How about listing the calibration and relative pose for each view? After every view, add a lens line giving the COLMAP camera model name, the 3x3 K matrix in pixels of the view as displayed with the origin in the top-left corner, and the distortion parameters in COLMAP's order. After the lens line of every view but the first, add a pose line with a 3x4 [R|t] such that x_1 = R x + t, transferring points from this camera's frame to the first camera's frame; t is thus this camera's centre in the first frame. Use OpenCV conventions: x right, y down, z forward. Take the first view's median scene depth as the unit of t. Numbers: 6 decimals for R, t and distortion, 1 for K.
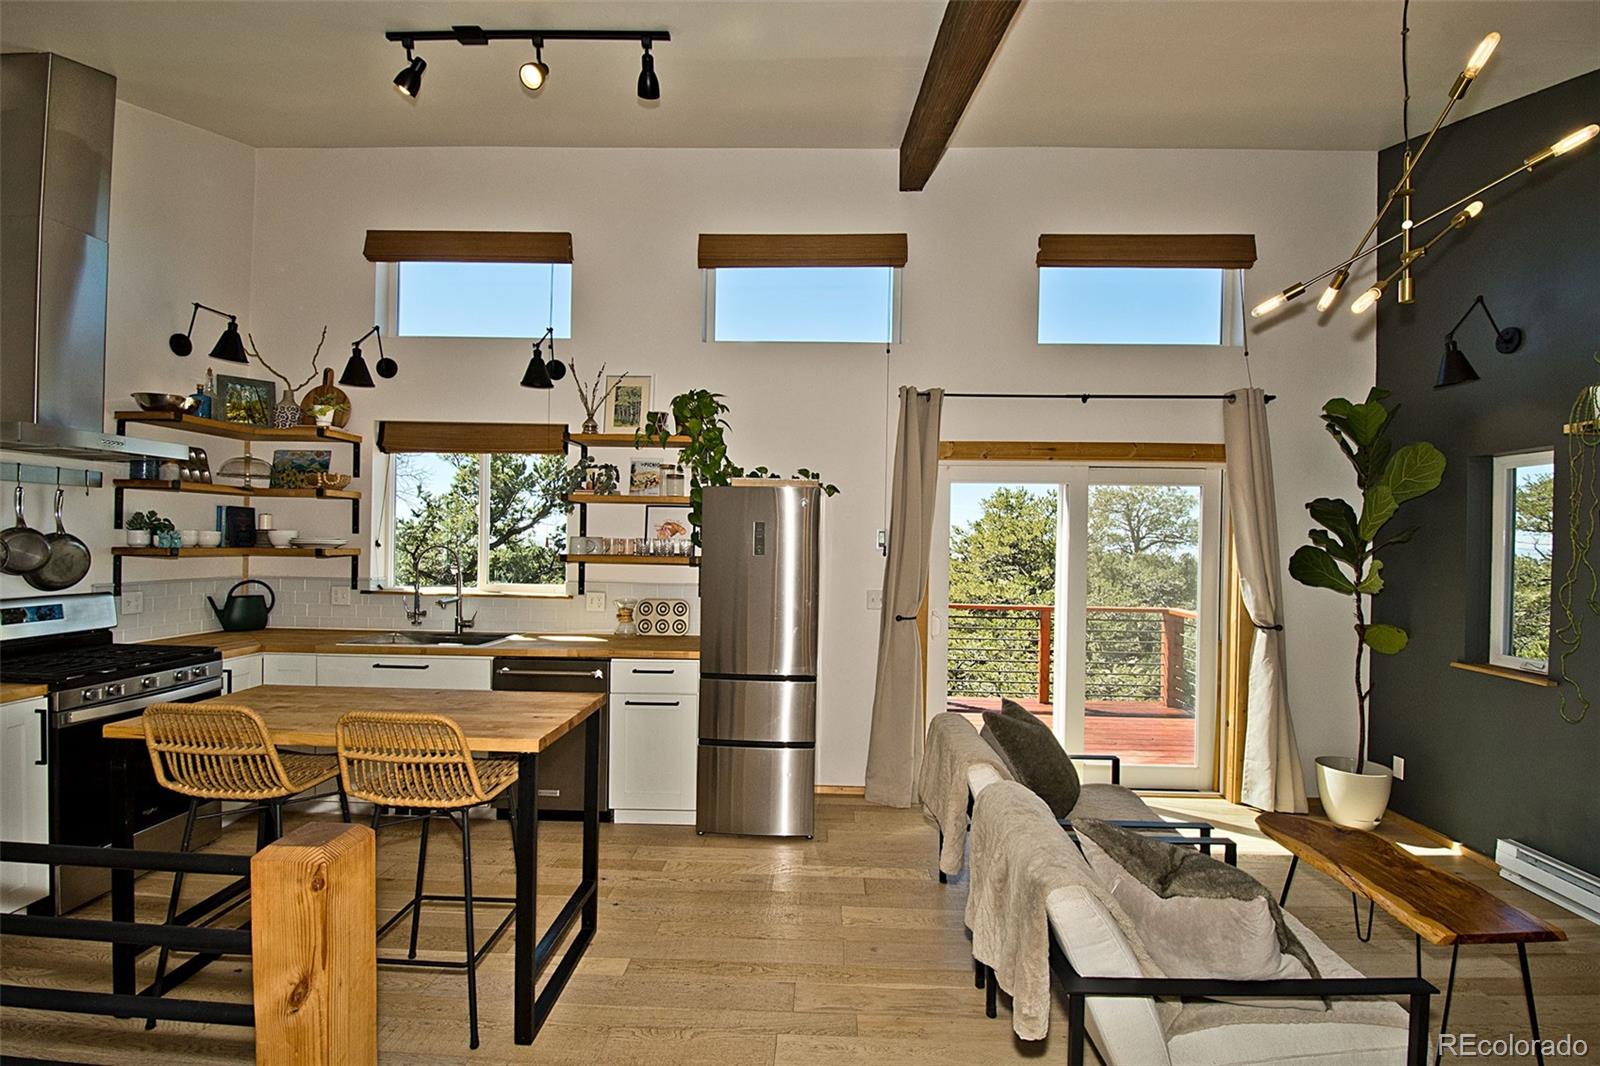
lens RADIAL K [[701.5, 0, 807.6], [0, 701.5, 532.7], [0, 0, 1]] dist [-0.015337, -0.003867]
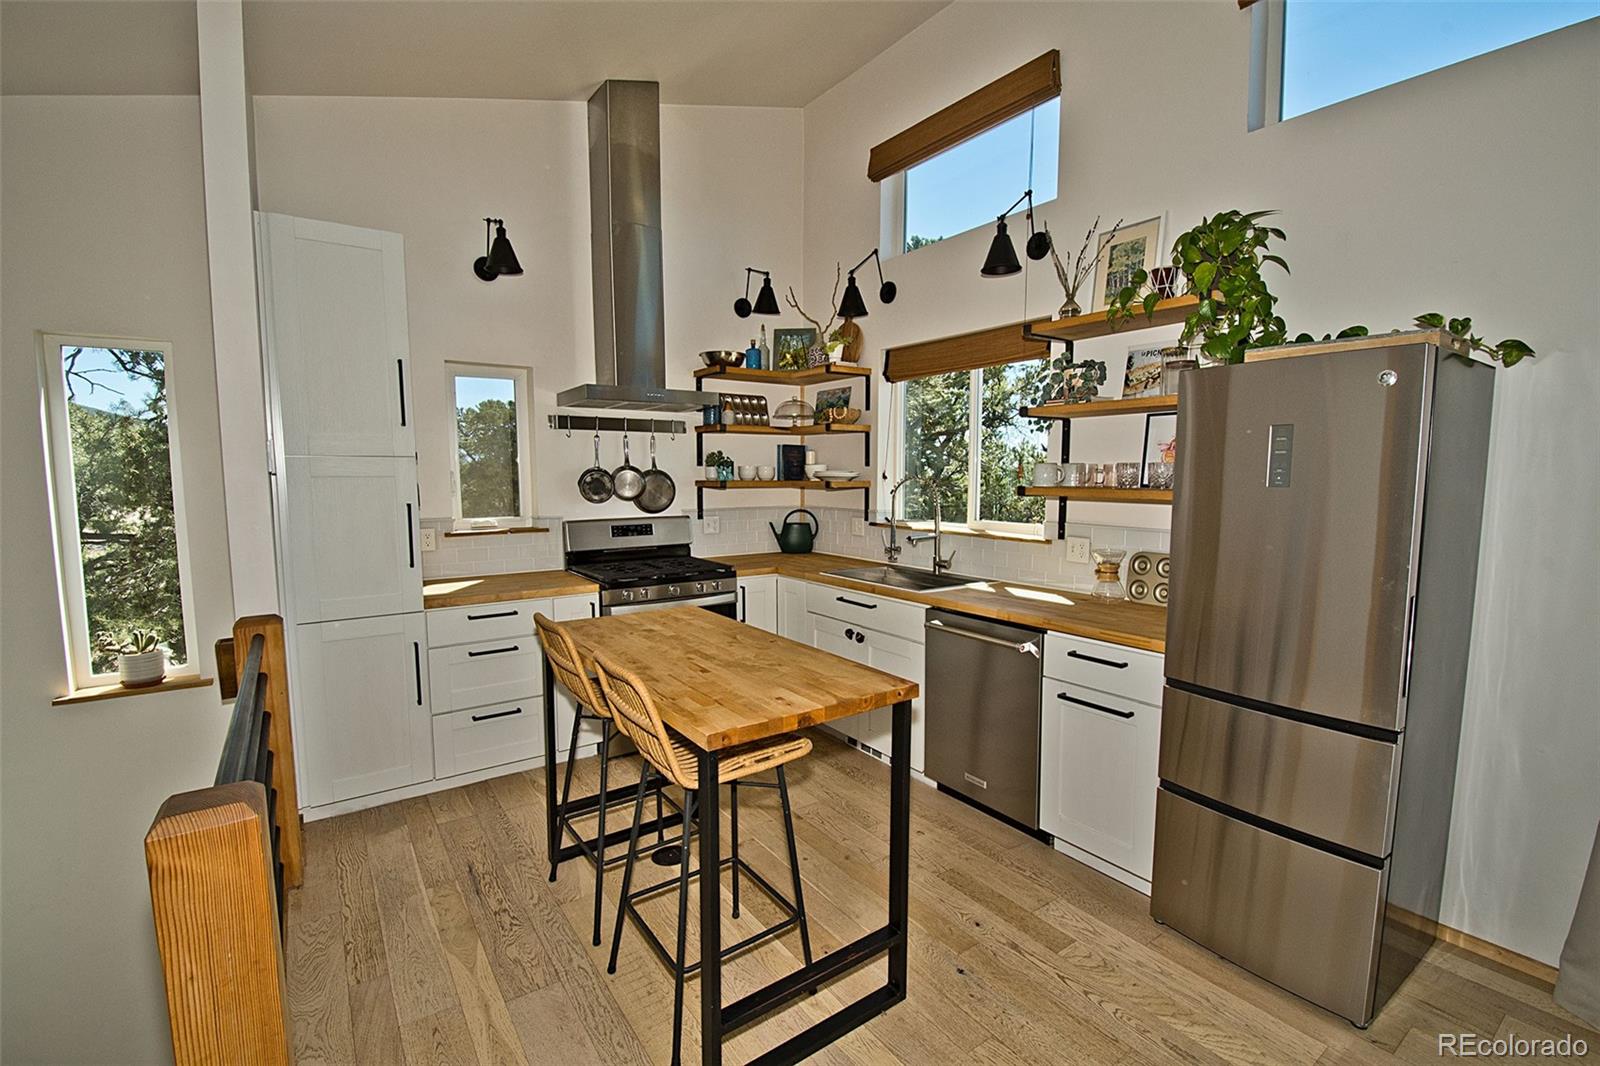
lens RADIAL K [[701.5, 0, 789.3], [0, 701.5, 542.5], [0, 0, 1]] dist [-0.015337, -0.003867]
pose [[0.596762, 0.064240, -0.799842, 0.114108], [0.019071, 0.995373, 0.094173, 0.014259], [0.802191, -0.071452, 0.592776, 0.314036]]
